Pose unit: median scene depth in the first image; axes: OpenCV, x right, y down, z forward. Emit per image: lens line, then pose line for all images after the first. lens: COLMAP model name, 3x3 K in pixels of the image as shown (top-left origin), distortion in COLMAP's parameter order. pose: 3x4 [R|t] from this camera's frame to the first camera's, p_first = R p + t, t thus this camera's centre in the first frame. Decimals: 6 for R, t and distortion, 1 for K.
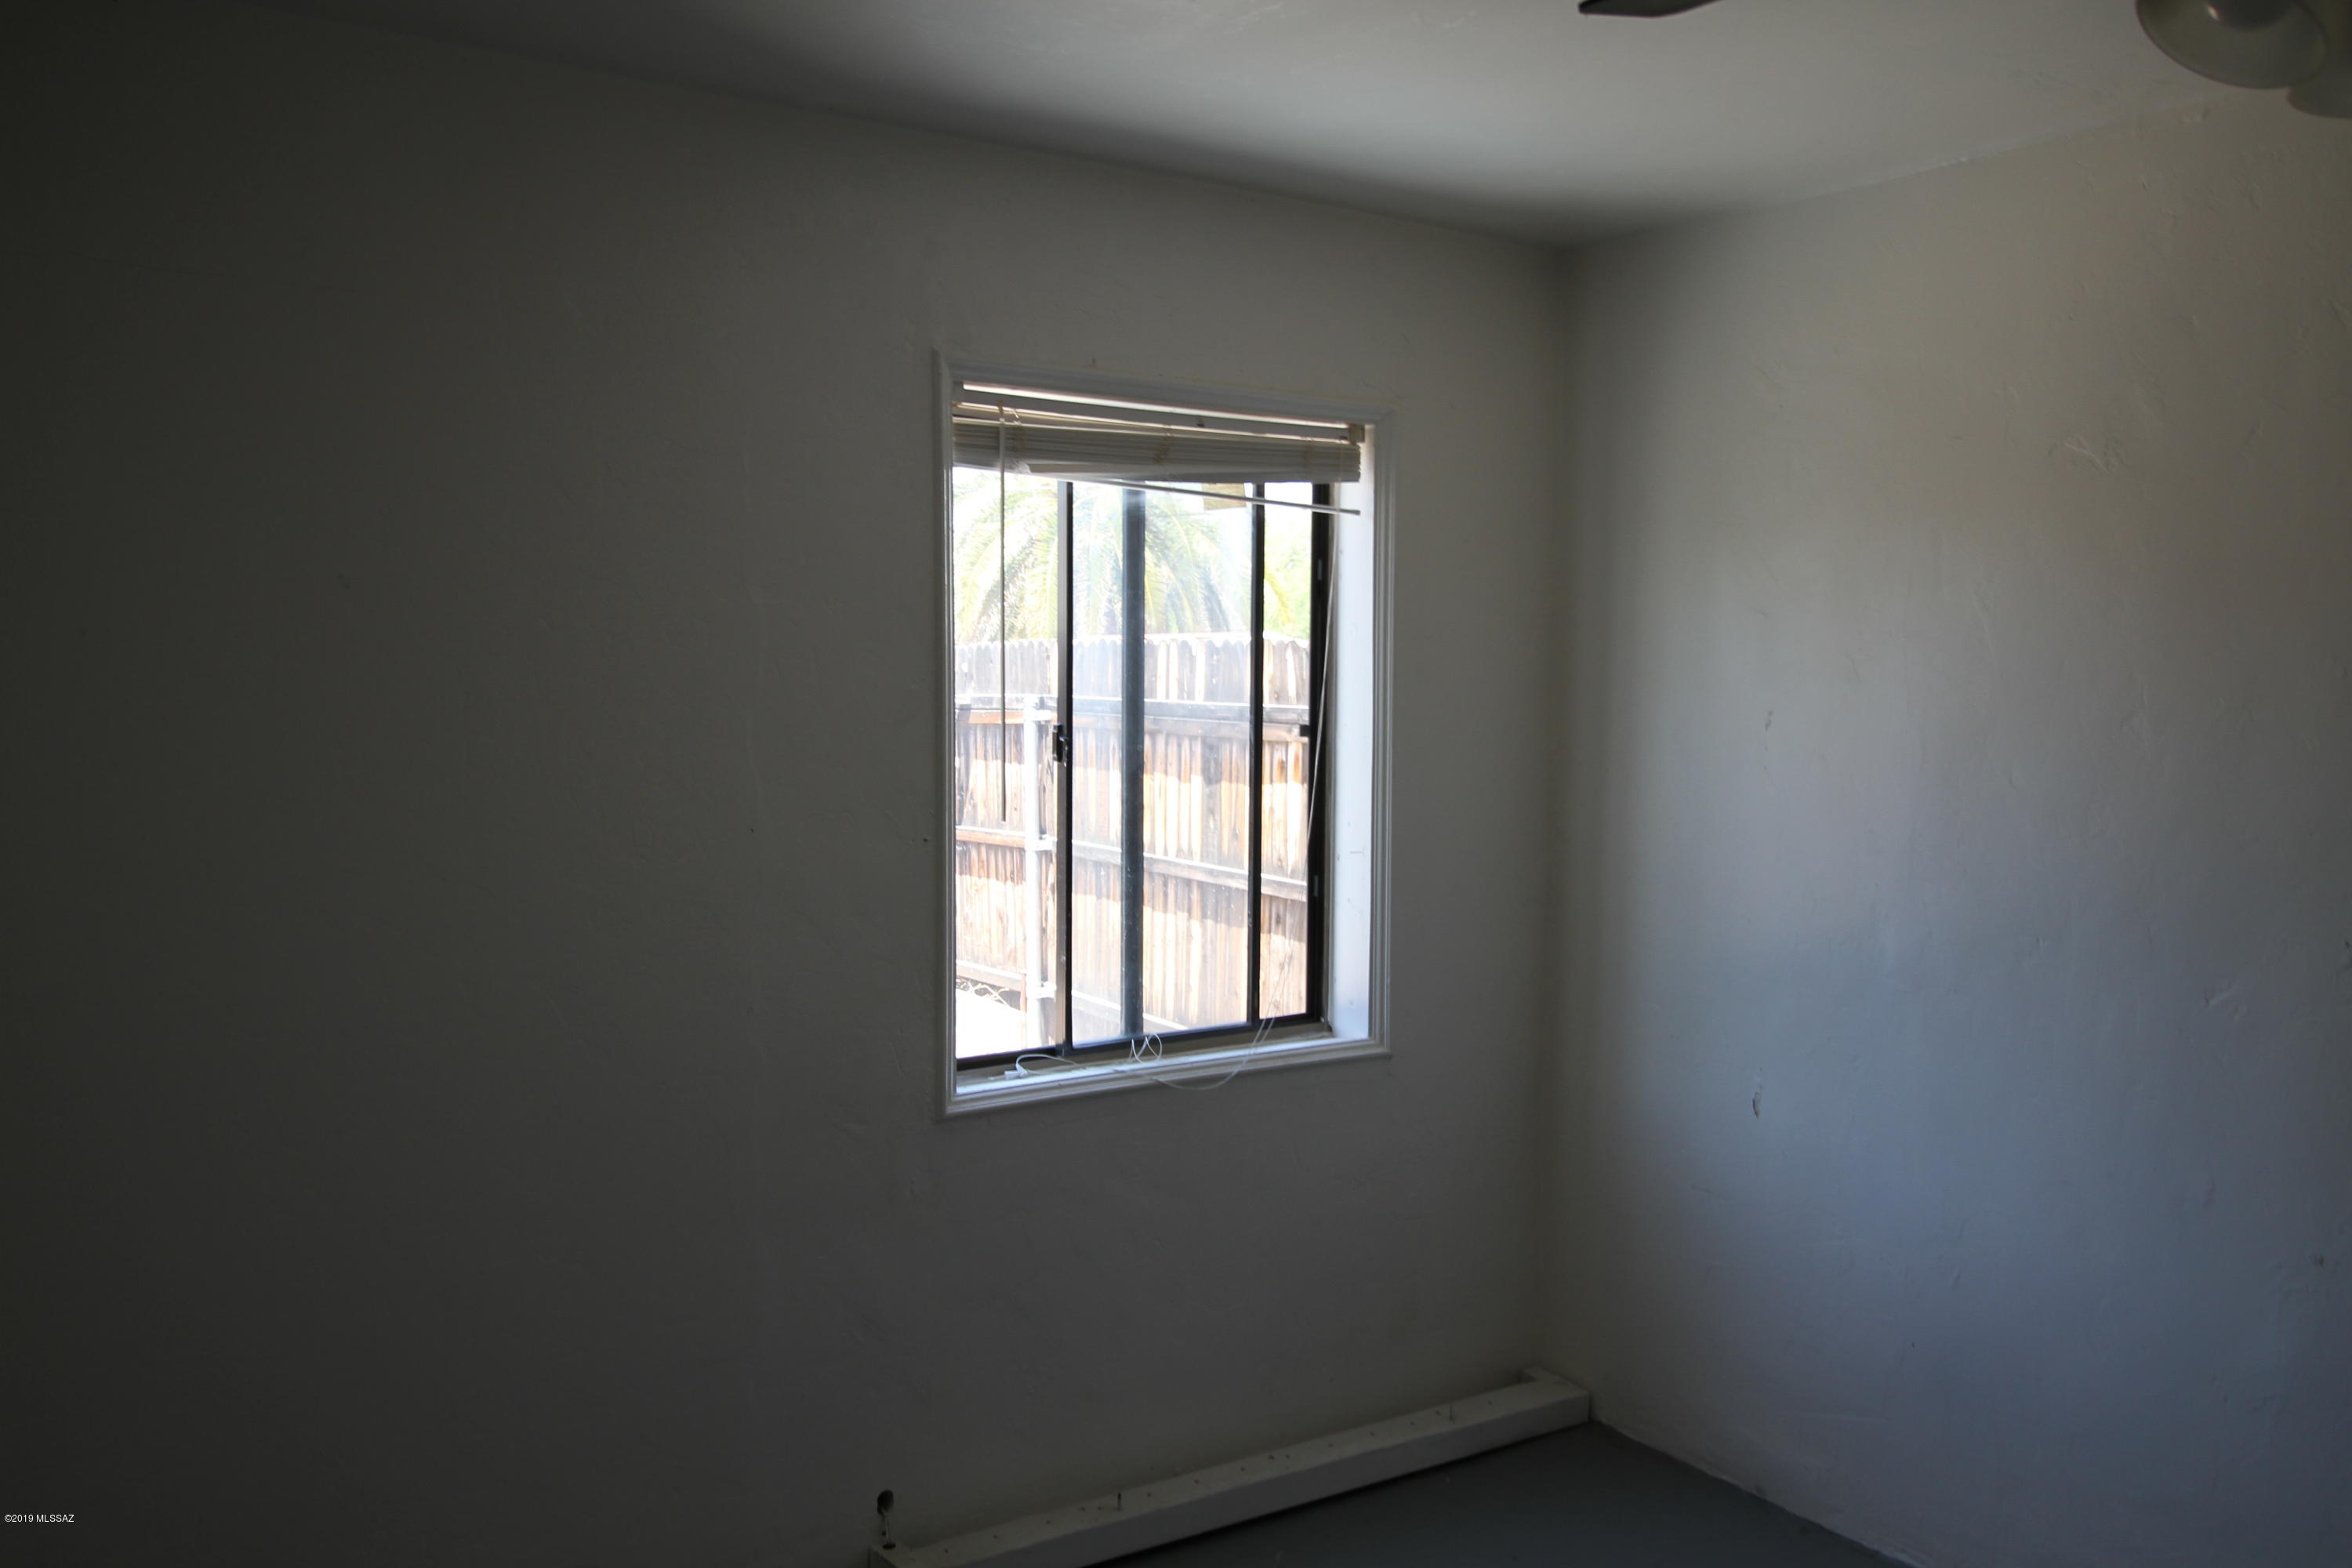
lens RADIAL K [[1826.8, 0, 1190.1], [0, 1826.8, 779.2], [0, 0, 1]] dist [0.012933, -0.012422]
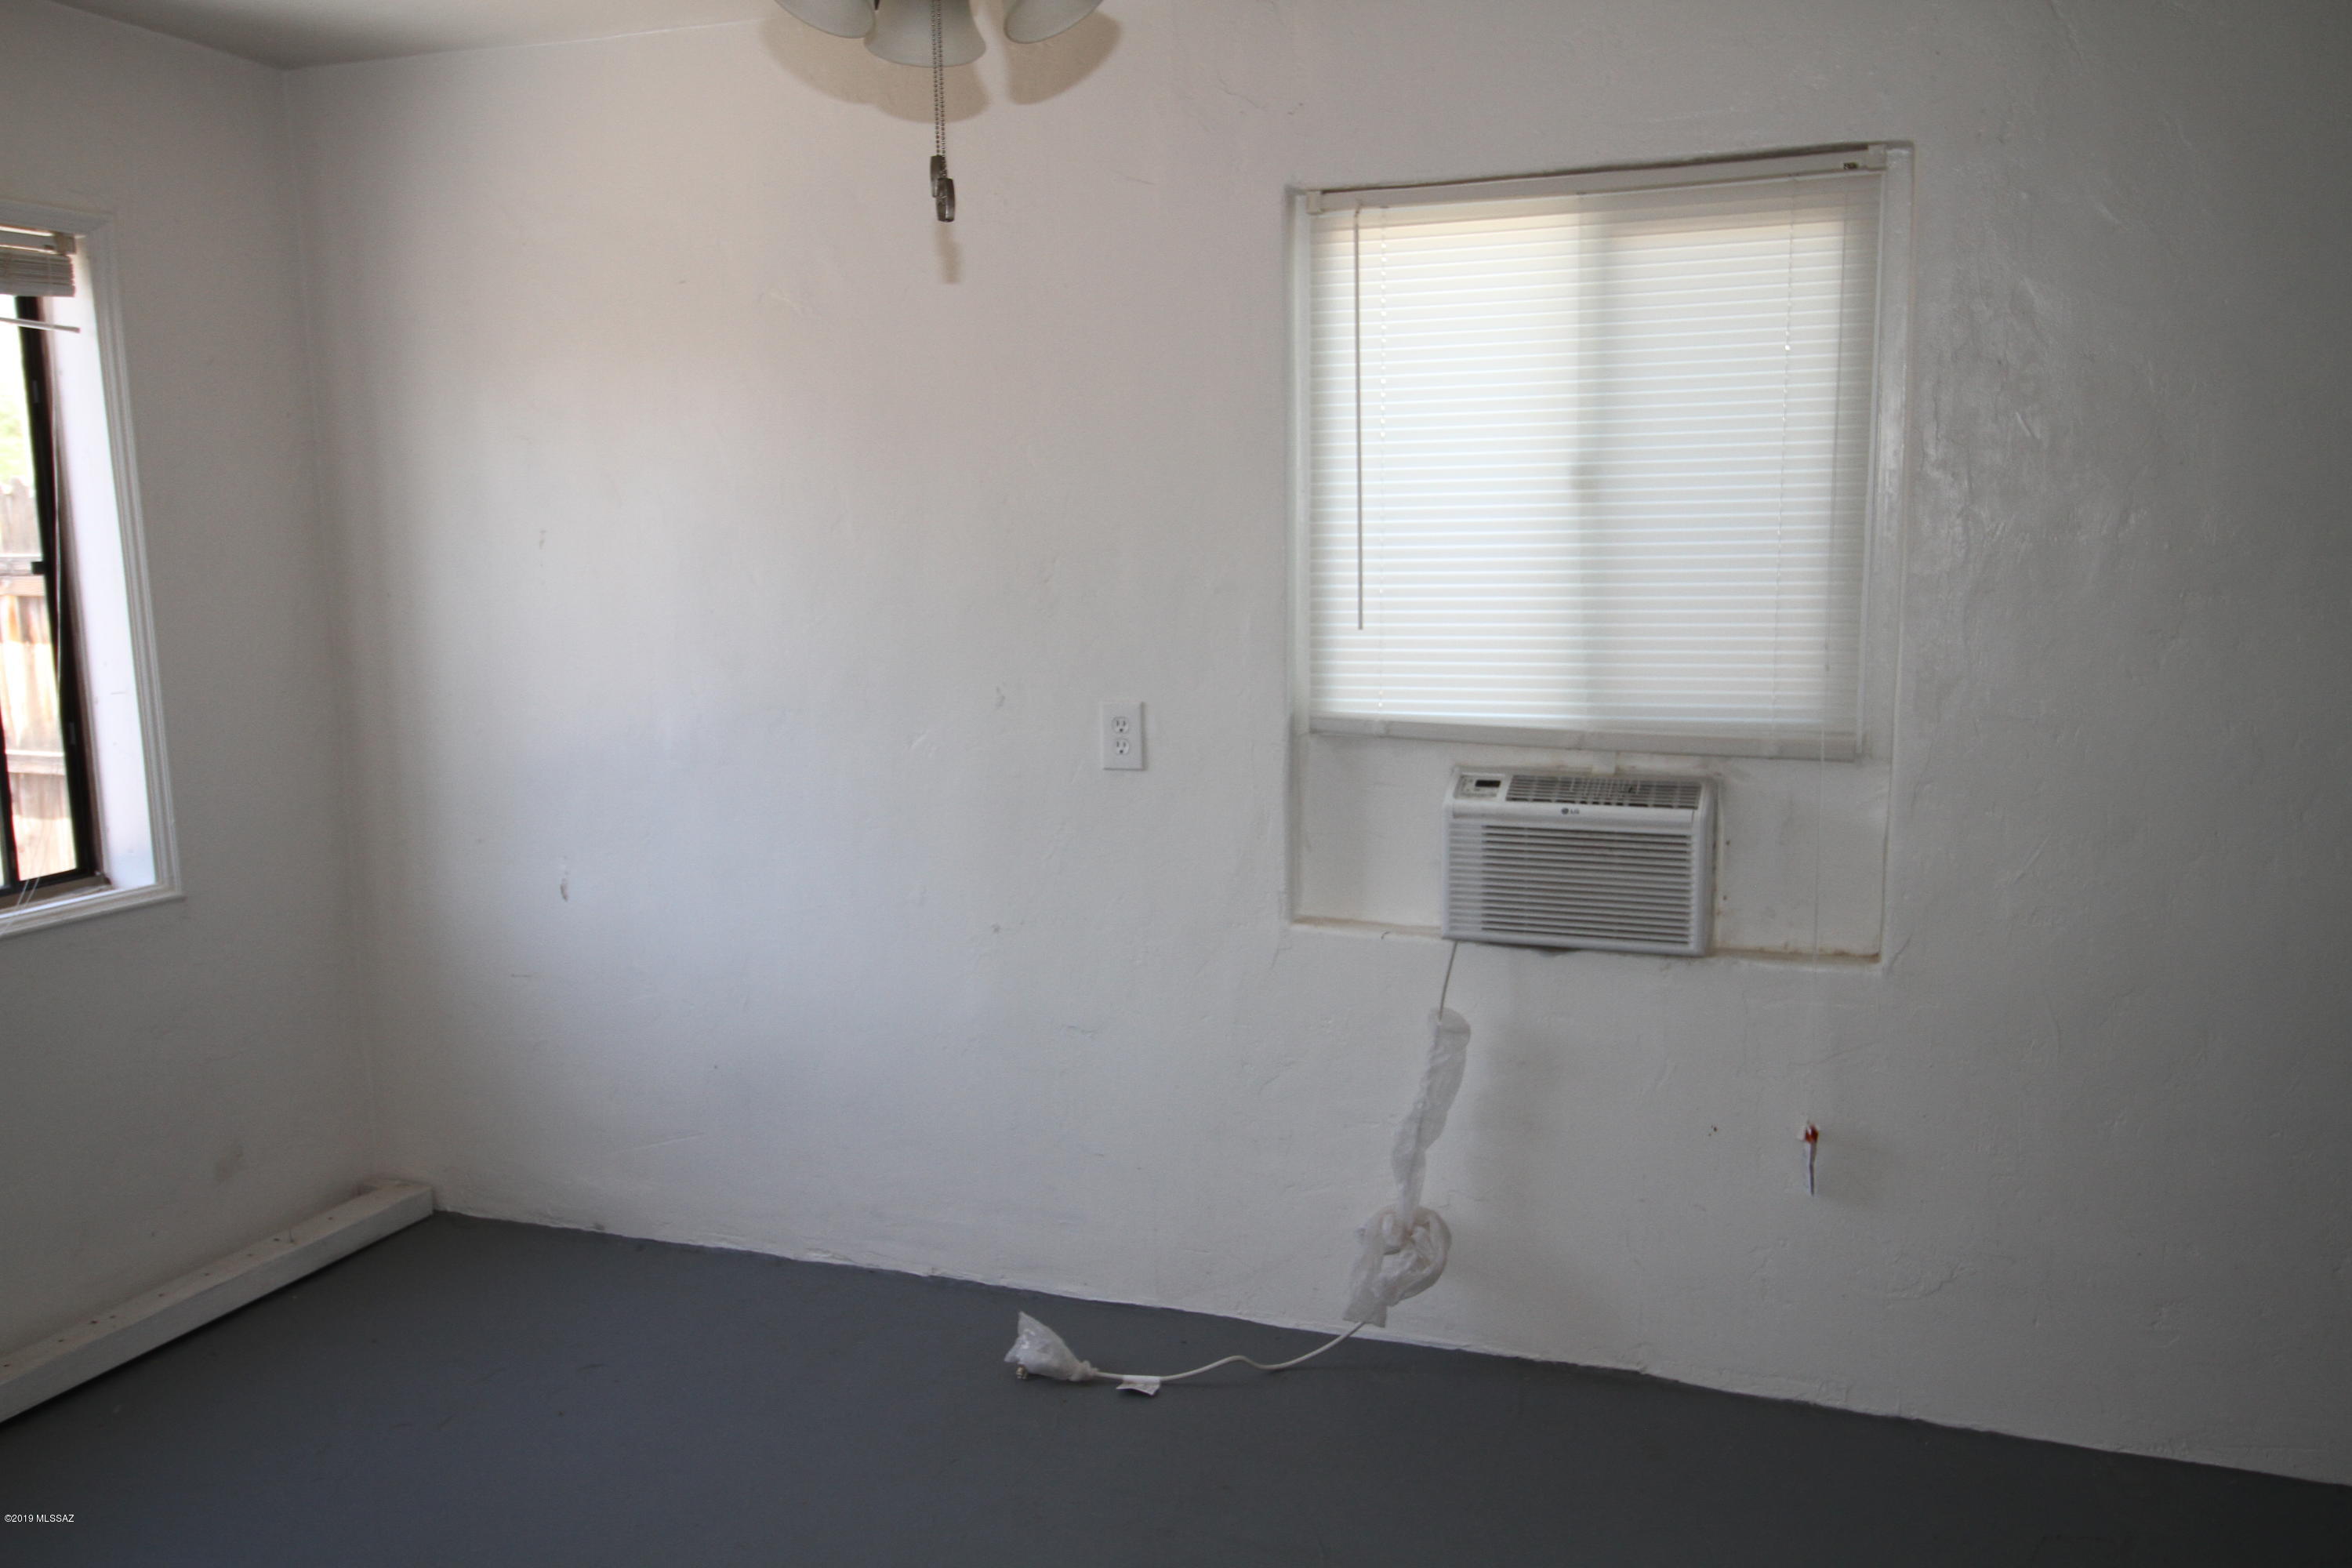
lens RADIAL K [[1826.8, 0, 1197.2], [0, 1826.8, 780.6], [0, 0, 1]] dist [0.012933, -0.012422]
pose [[0.799120, -0.108620, 0.591278, -0.030734], [0.059042, 0.992967, 0.102616, 0.021542], [-0.598266, -0.047093, 0.799913, -0.108016]]
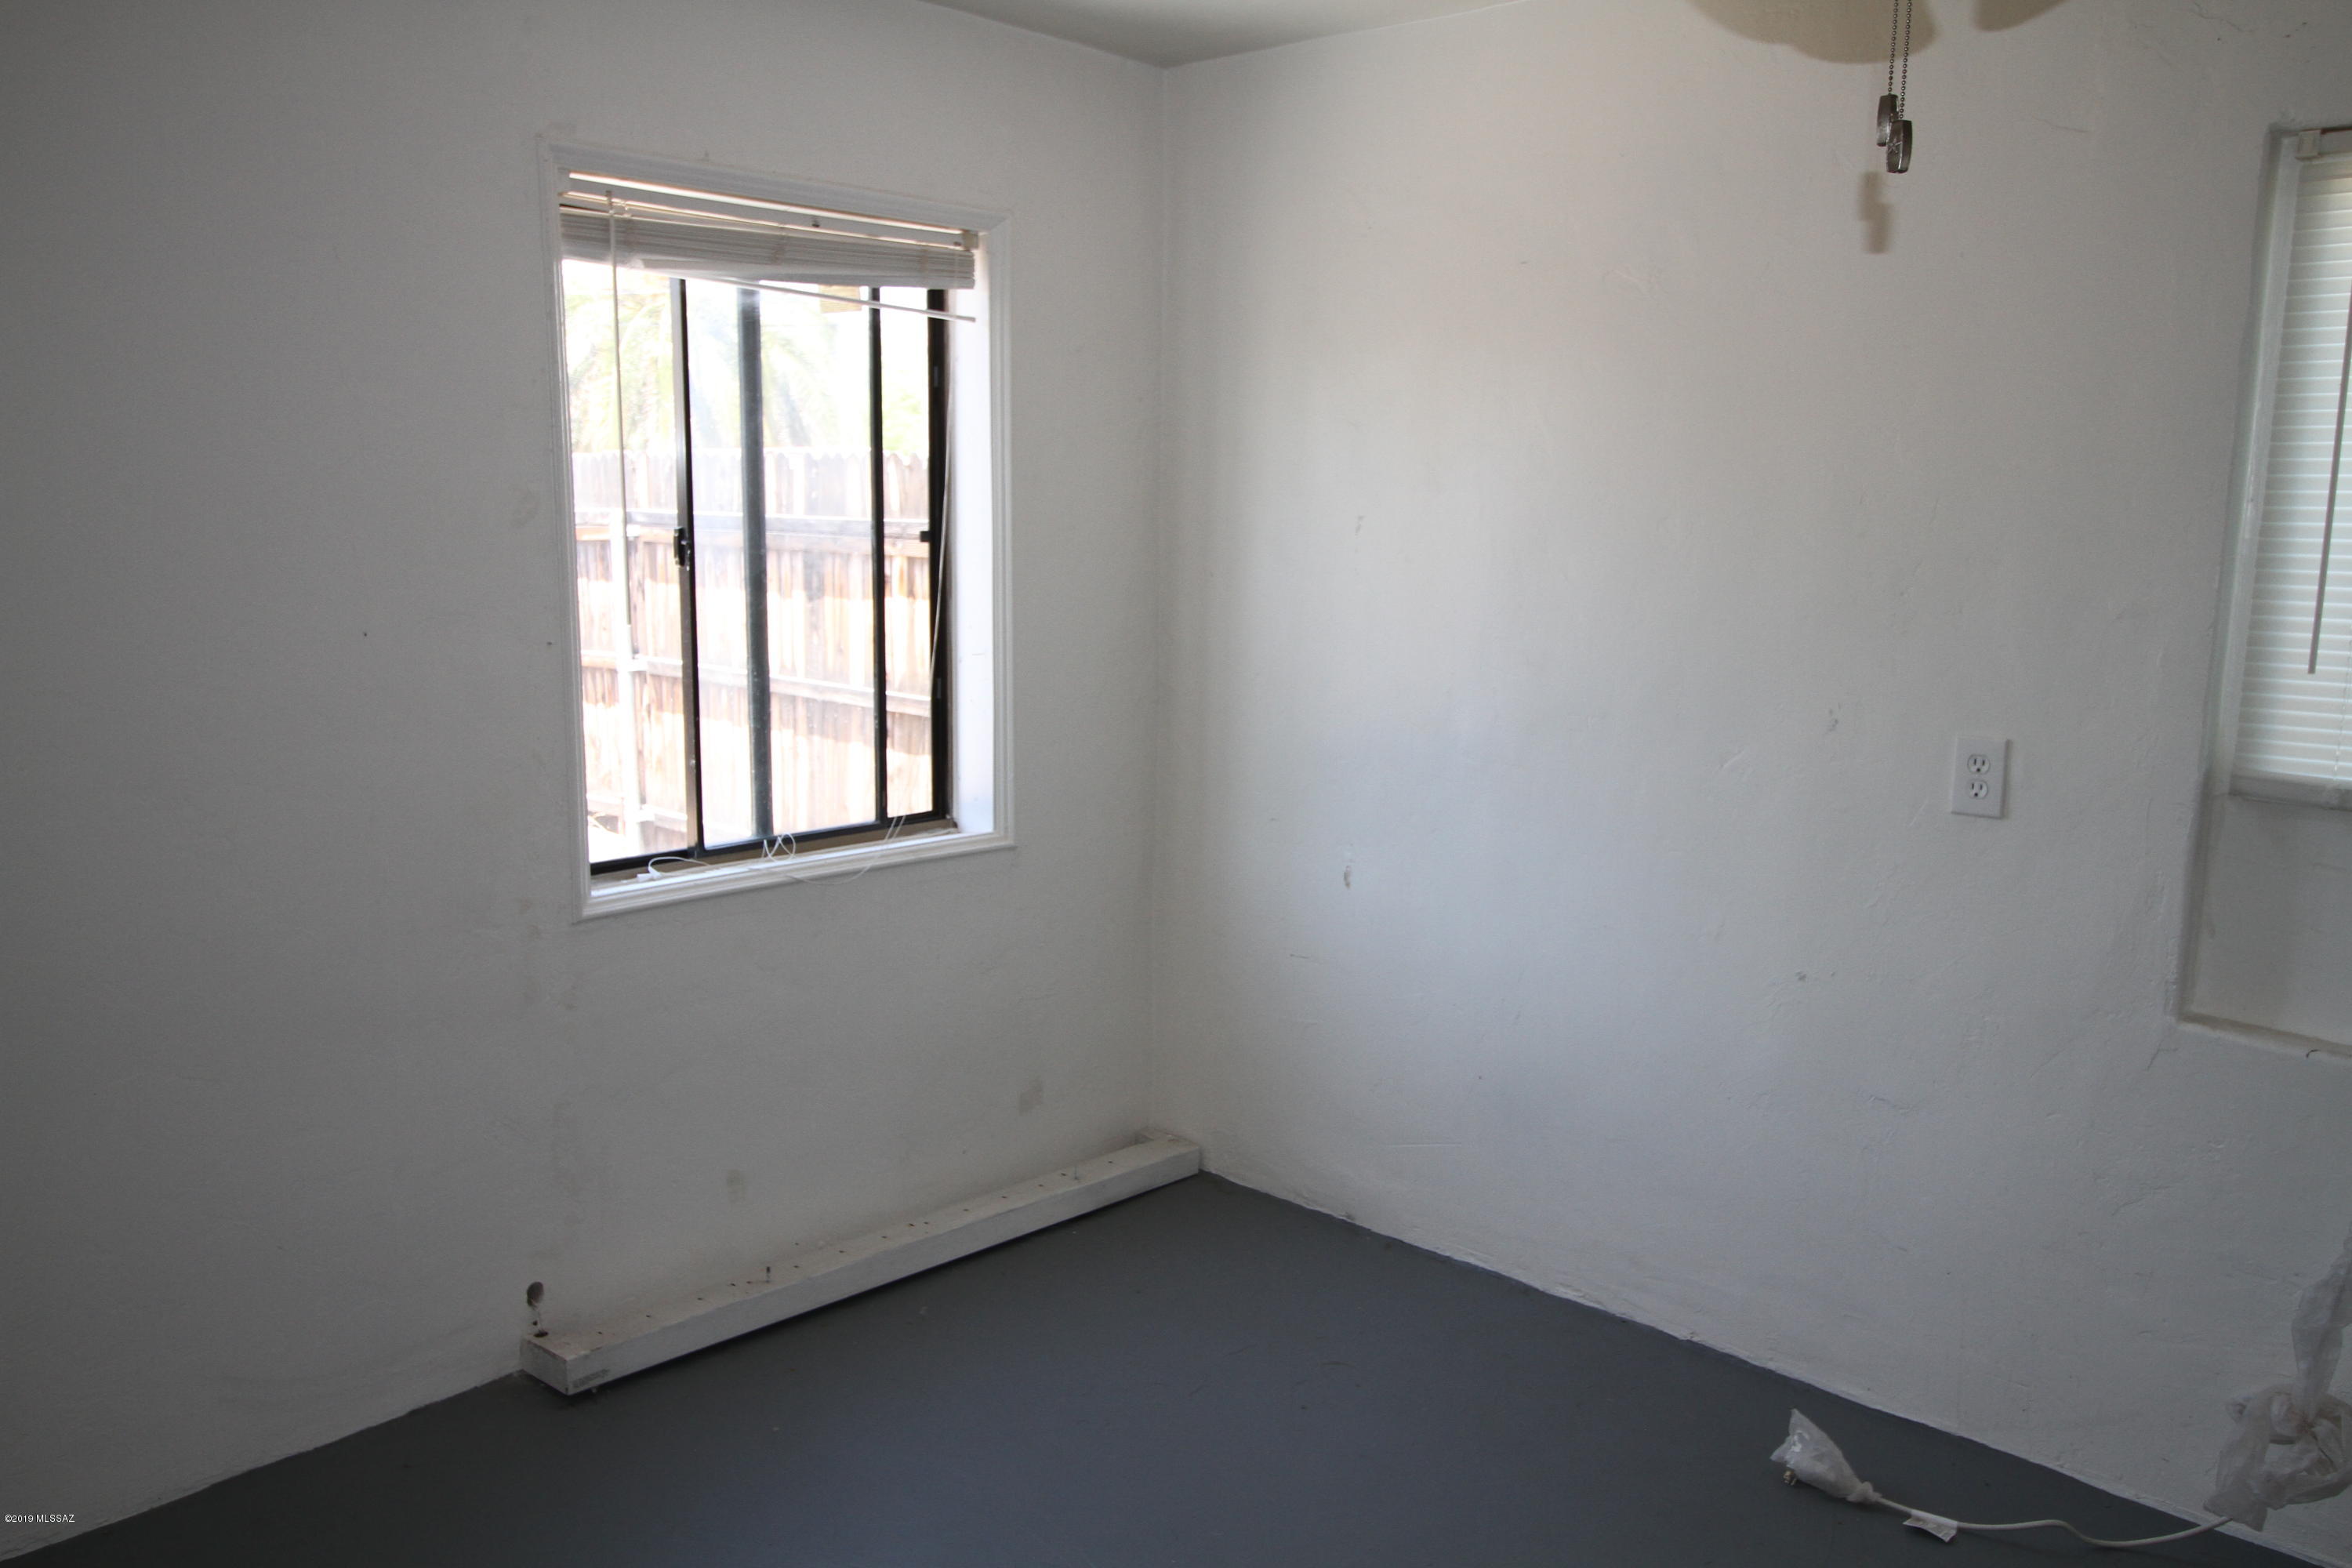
lens RADIAL K [[1826.8, 0, 1192.0], [0, 1826.8, 783.1], [0, 0, 1]] dist [0.012933, -0.012422]
pose [[0.974304, -0.030446, 0.223168, -0.025601], [0.008619, 0.995136, 0.098133, 0.012620], [-0.225071, -0.093688, 0.969828, -0.041045]]
